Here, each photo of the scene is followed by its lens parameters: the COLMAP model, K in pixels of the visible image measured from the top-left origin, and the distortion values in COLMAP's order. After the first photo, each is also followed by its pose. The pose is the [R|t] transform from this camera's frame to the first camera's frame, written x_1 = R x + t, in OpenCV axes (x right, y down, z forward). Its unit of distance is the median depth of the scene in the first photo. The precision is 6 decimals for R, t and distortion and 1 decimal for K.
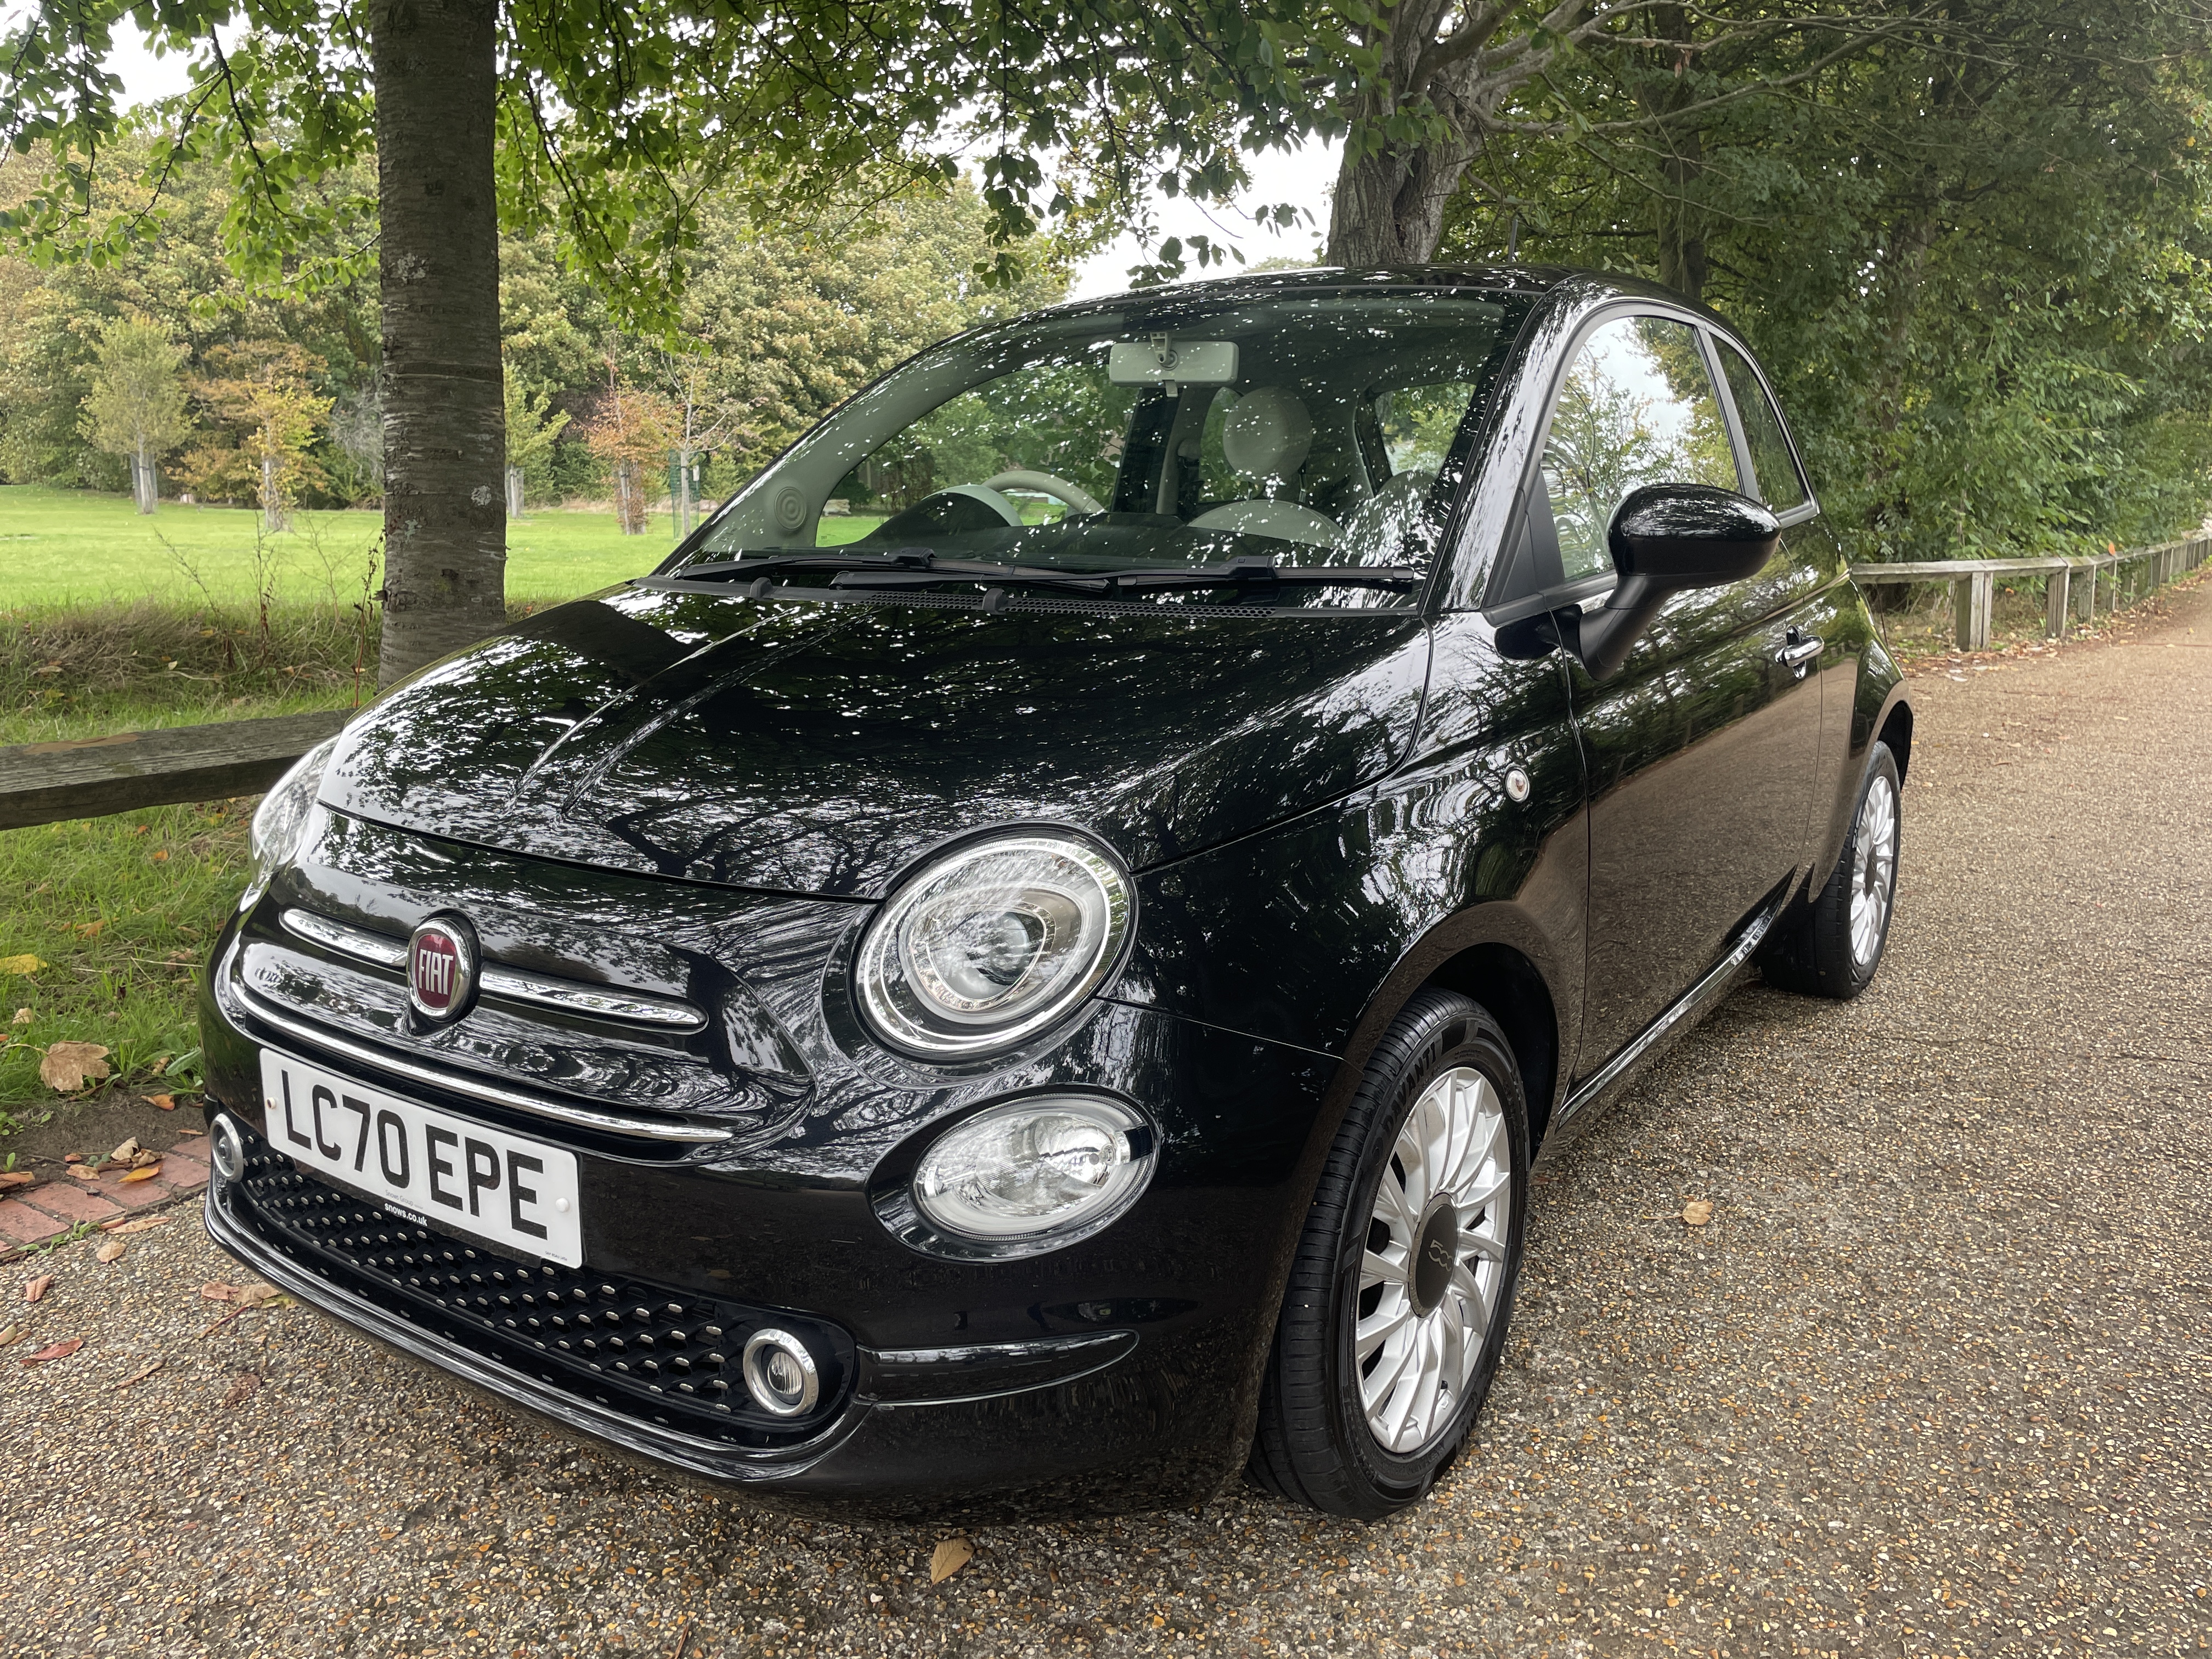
lens RADIAL K [[1670.8, 0, 1125.4], [0, 1670.8, 783.4], [0, 0, 1]] dist [0.081568, -0.116171]
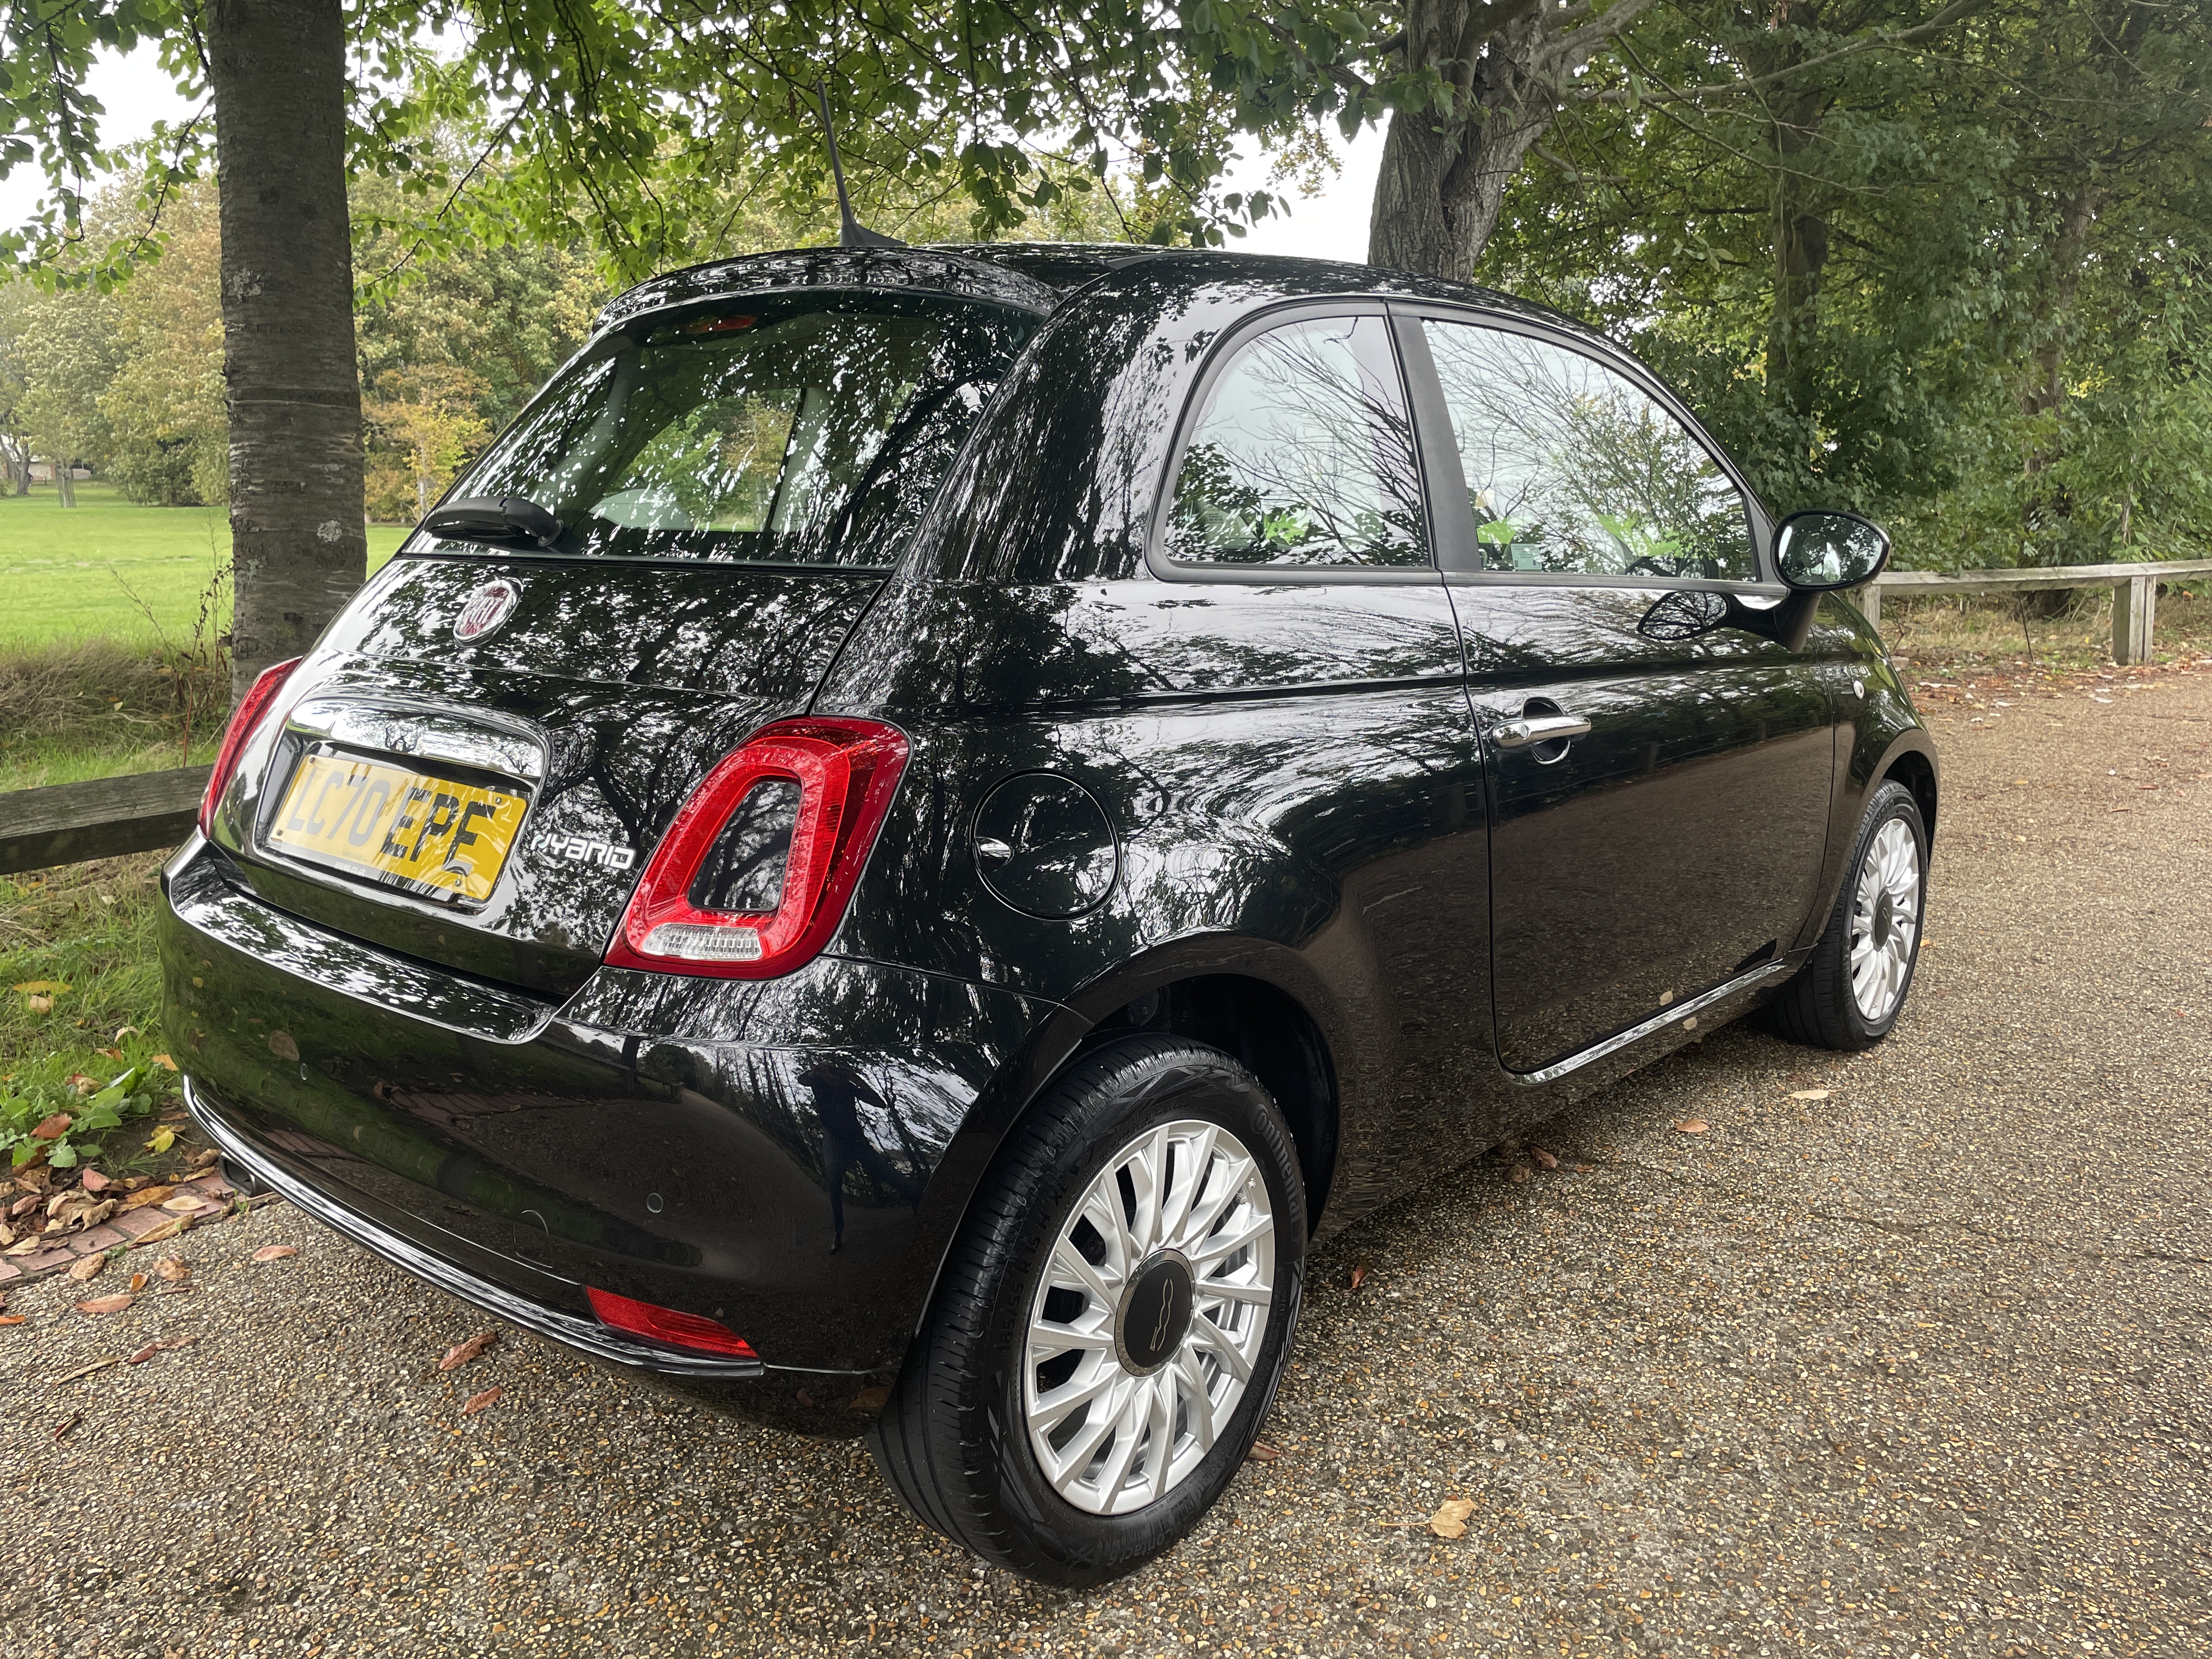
lens RADIAL K [[1681.1, 0, 1109.9], [0, 1681.1, 798.1], [0, 0, 1]] dist [0.085369, -0.115207]
pose [[0.995269, 0.000316, -0.097162, 0.109383], [0.000150, 0.999989, 0.004779, -0.026104], [0.097162, -0.004771, 0.995257, 0.105992]]
